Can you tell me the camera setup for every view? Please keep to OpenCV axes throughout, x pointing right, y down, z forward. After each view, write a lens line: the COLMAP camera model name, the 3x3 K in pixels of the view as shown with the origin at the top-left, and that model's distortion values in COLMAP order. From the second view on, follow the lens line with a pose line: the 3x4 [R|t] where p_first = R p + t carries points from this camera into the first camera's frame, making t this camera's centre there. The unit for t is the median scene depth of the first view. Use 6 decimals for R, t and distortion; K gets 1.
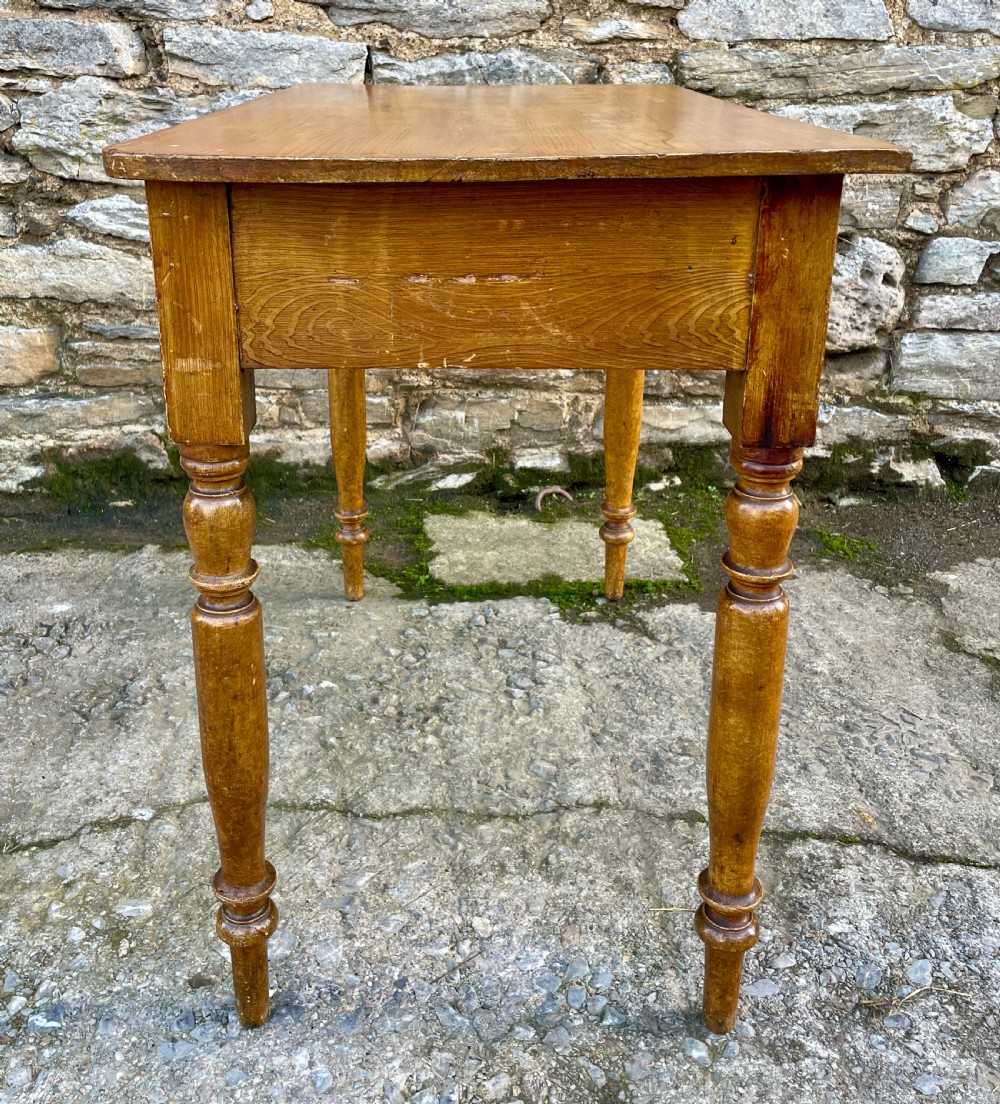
lens RADIAL K [[1131.4, 0, 466.3], [0, 1131.4, 425.1], [0, 0, 1]] dist [0.083739, -0.117748]
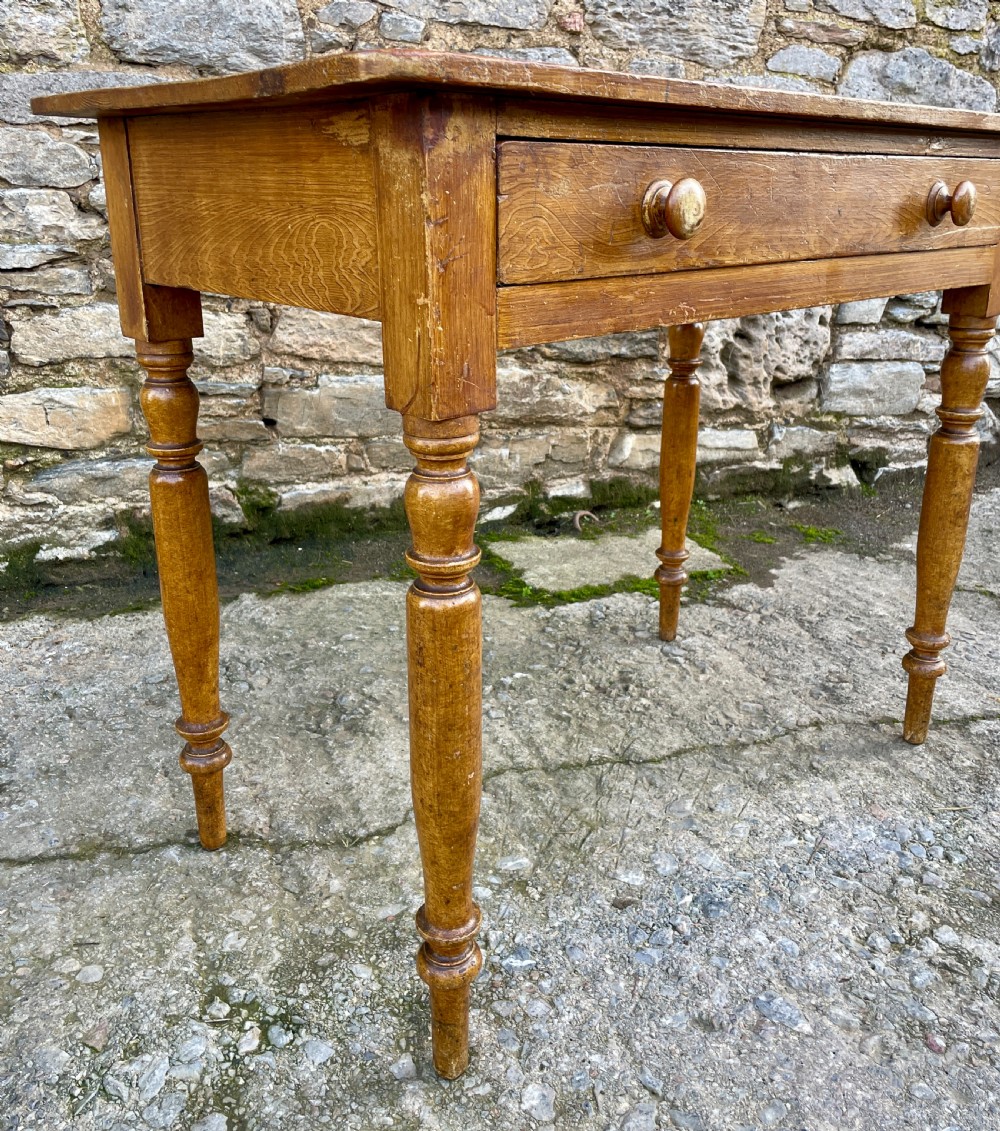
lens RADIAL K [[1011.6, 0, 511.0], [0, 1011.6, 514.8], [0, 0, 1]] dist [0.080559, -0.113942]
pose [[0.946958, -0.085427, 0.309795, -0.346597], [0.090694, 0.995875, -0.002610, 0.061525], [-0.308295, 0.030569, 0.950800, 0.052508]]
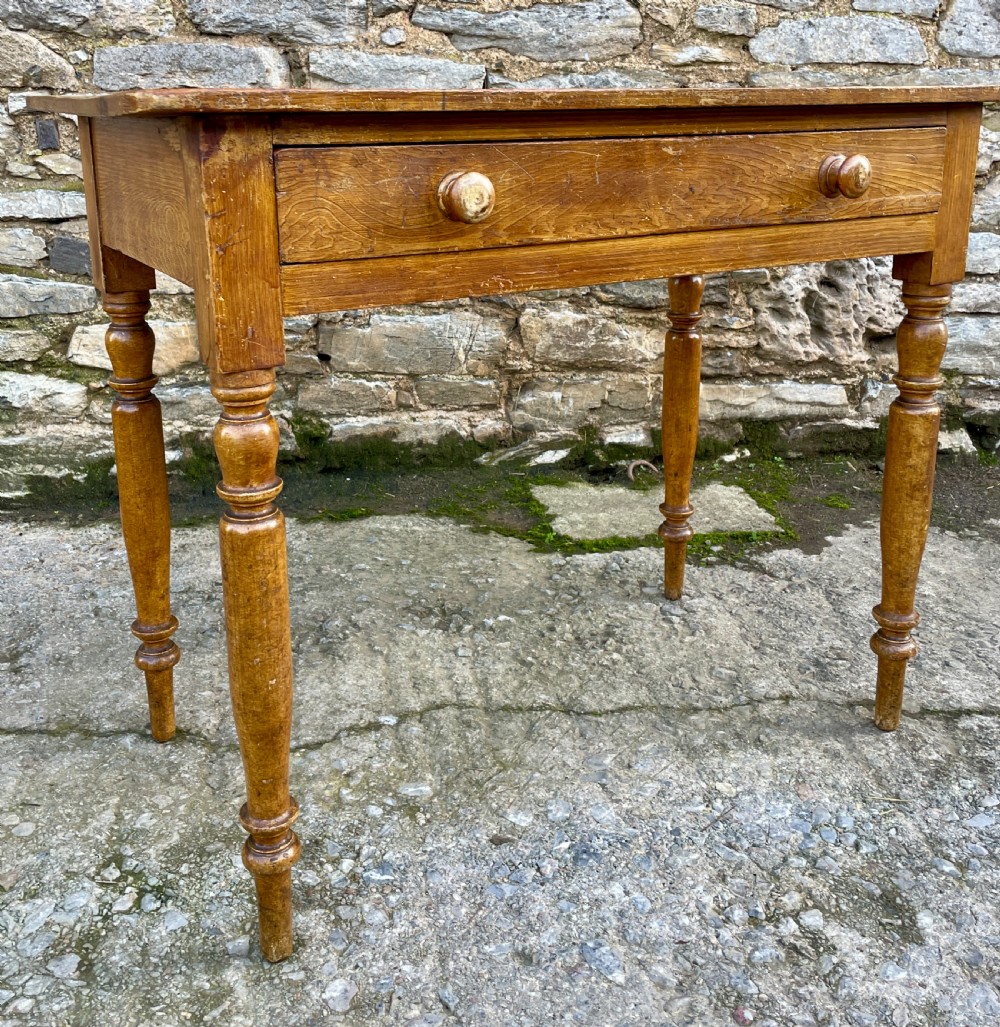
lens RADIAL K [[1097.1, 0, 465.1], [0, 1097.1, 390.3], [0, 0, 1]] dist [0.083144, -0.119817]
pose [[0.996850, -0.020605, 0.076586, -0.195845], [0.026281, 0.996922, -0.073858, 0.069286], [-0.074829, 0.075638, 0.994324, -0.070840]]
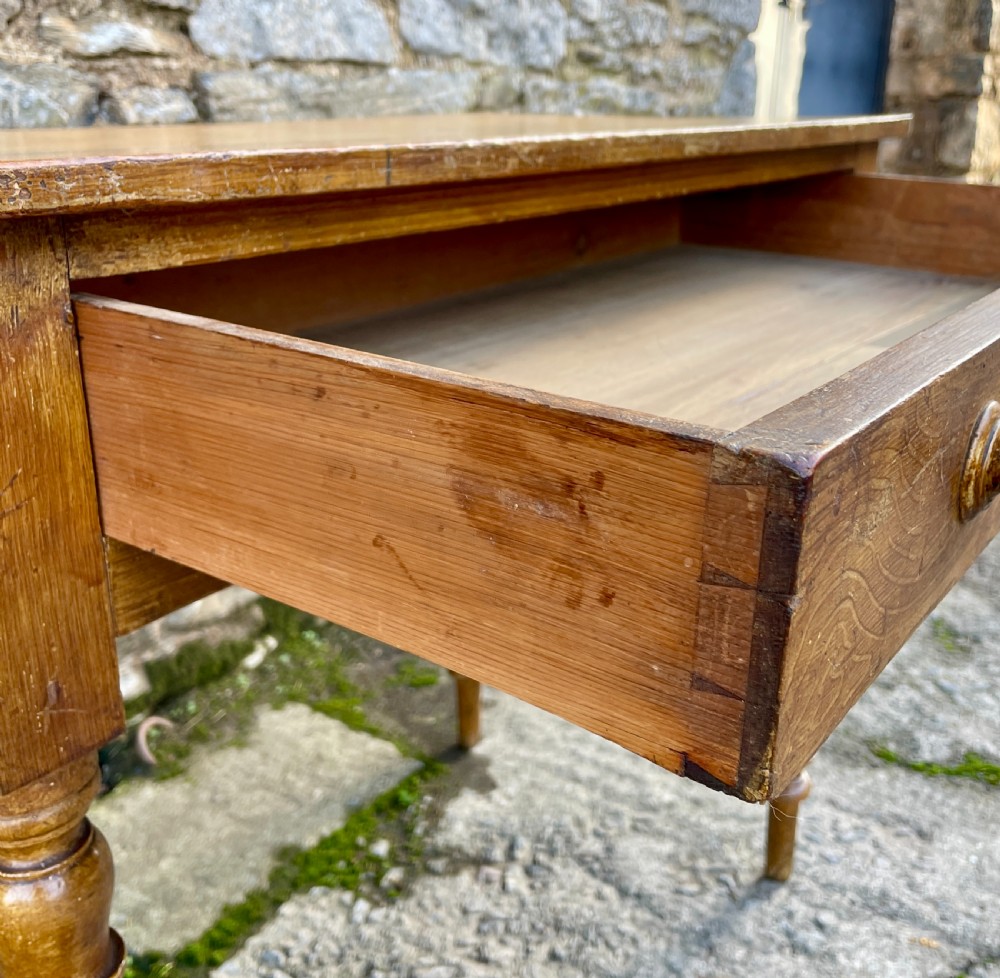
lens RADIAL K [[1107.4, 0, 488.6], [0, 1107.4, 462.3], [0, 0, 1]] dist [0.076367, -0.126917]
pose [[0.634152, -0.248281, 0.732262, -0.268468], [0.252178, 0.961672, 0.107674, -0.124936], [-0.730929, 0.116378, 0.672458, 0.433725]]
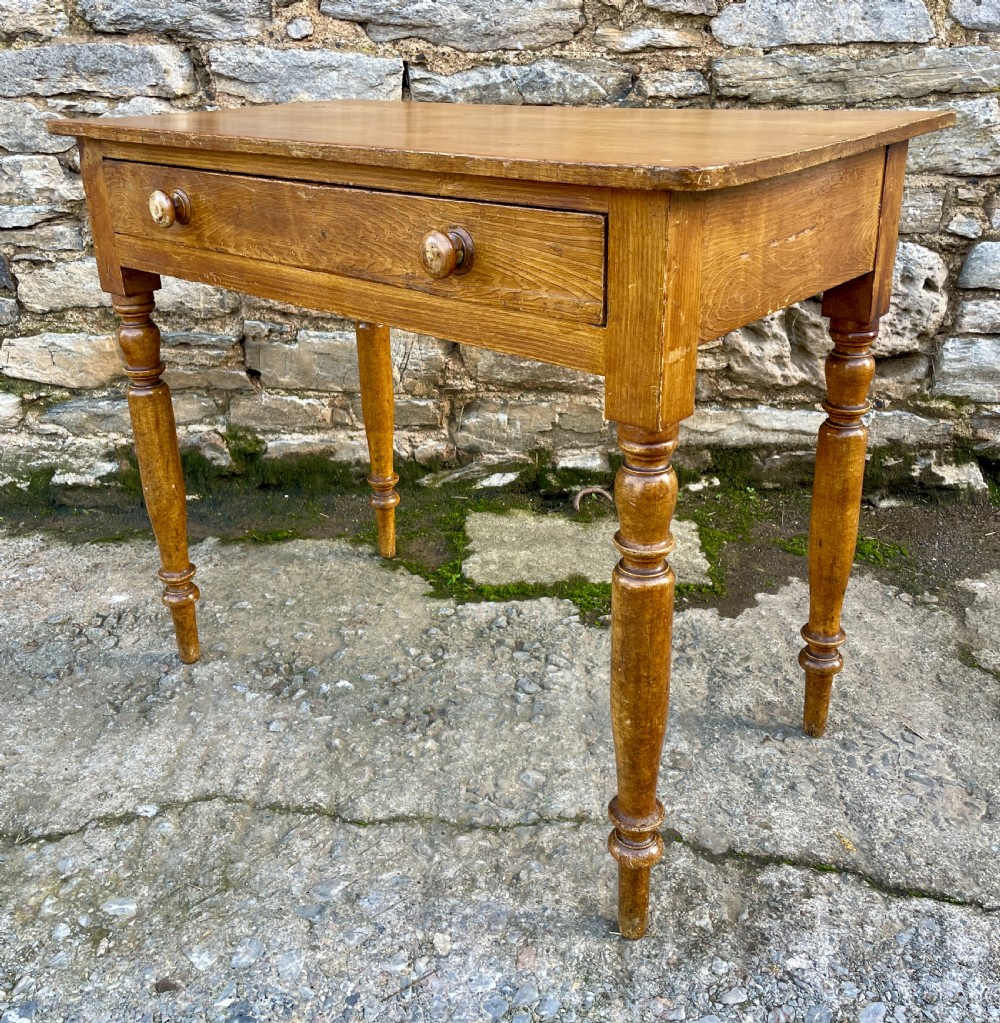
lens RADIAL K [[1034.3, 0, 504.6], [0, 1034.3, 443.8], [0, 0, 1]] dist [0.083536, -0.114812]
pose [[0.995859, 0.009182, -0.090447, 0.090896], [-0.004931, 0.998877, 0.047114, -0.032358], [0.090778, -0.046473, 0.994786, 0.055642]]
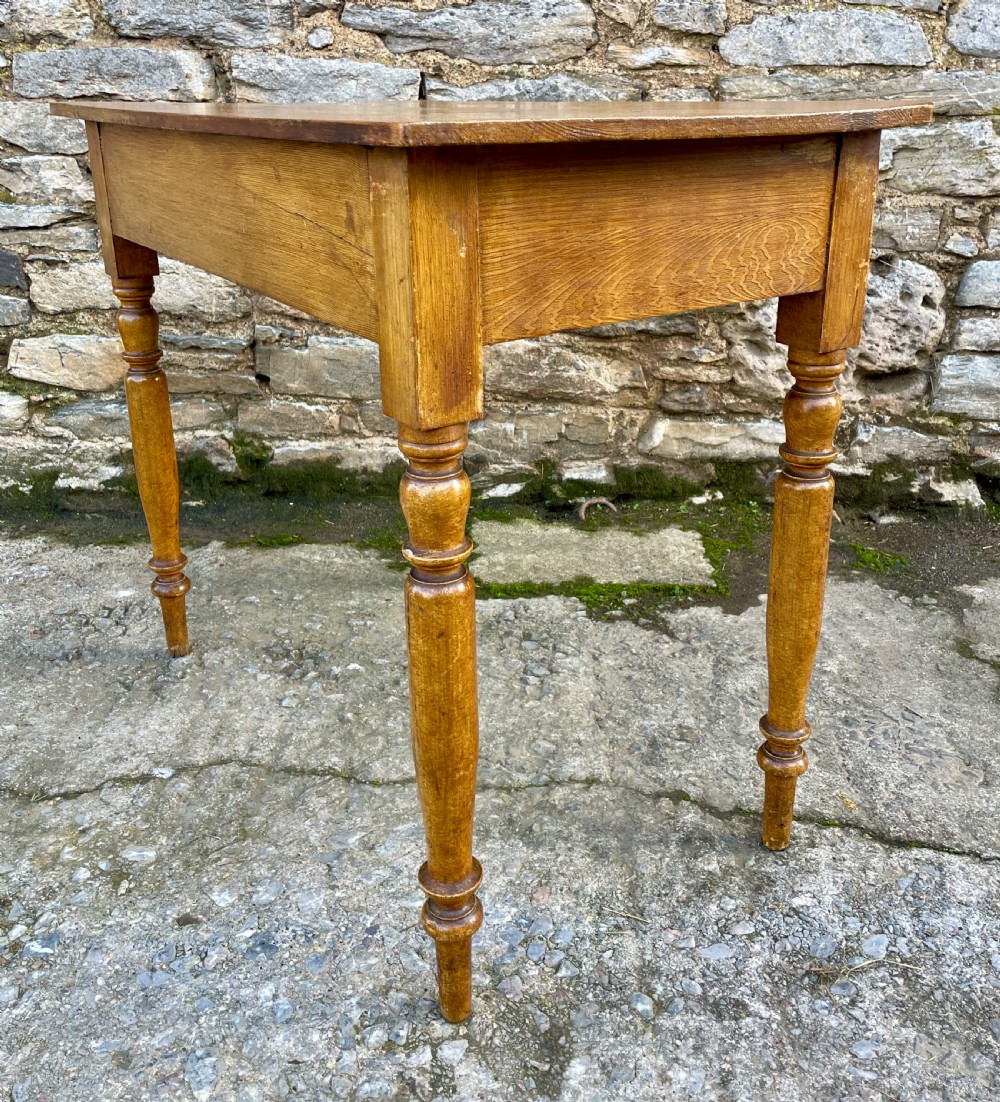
lens RADIAL K [[1074.1, 0, 518.4], [0, 1074.1, 468.8], [0, 0, 1]] dist [0.085136, -0.117751]
pose [[0.997541, 0.020760, -0.066944, 0.077302], [-0.020881, 0.999781, -0.001102, 0.034007], [0.066906, 0.002497, 0.997756, 0.004209]]
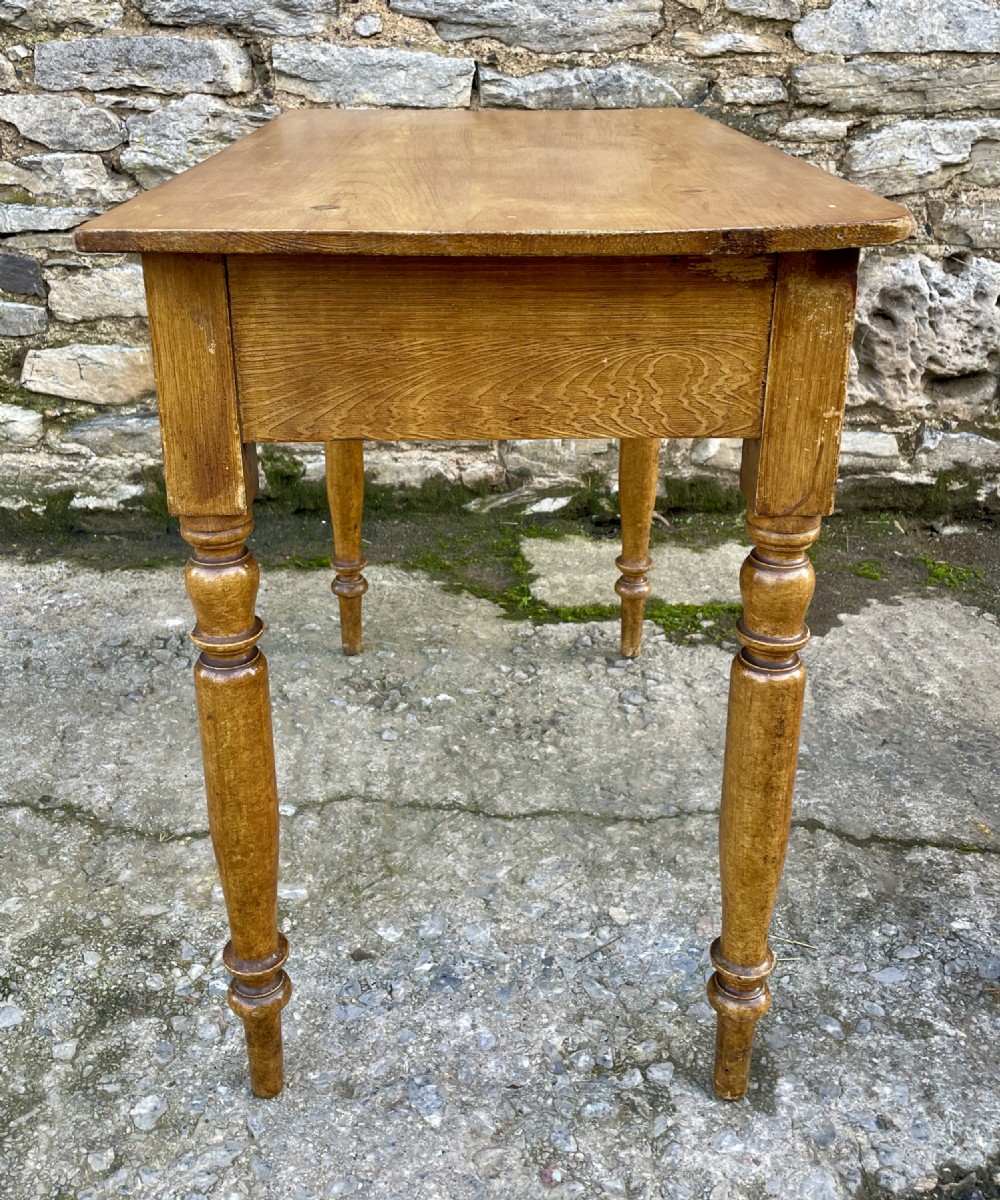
lens RADIAL K [[1223.5, 0, 456.3], [0, 1223.5, 505.0], [0, 0, 1]] dist [0.077584, -0.098586]
pose [[0.999343, 0.010643, -0.034636, -0.061250], [-0.009202, 0.999096, 0.041496, 0.006681], [0.035046, -0.041150, 0.998538, -0.081028]]
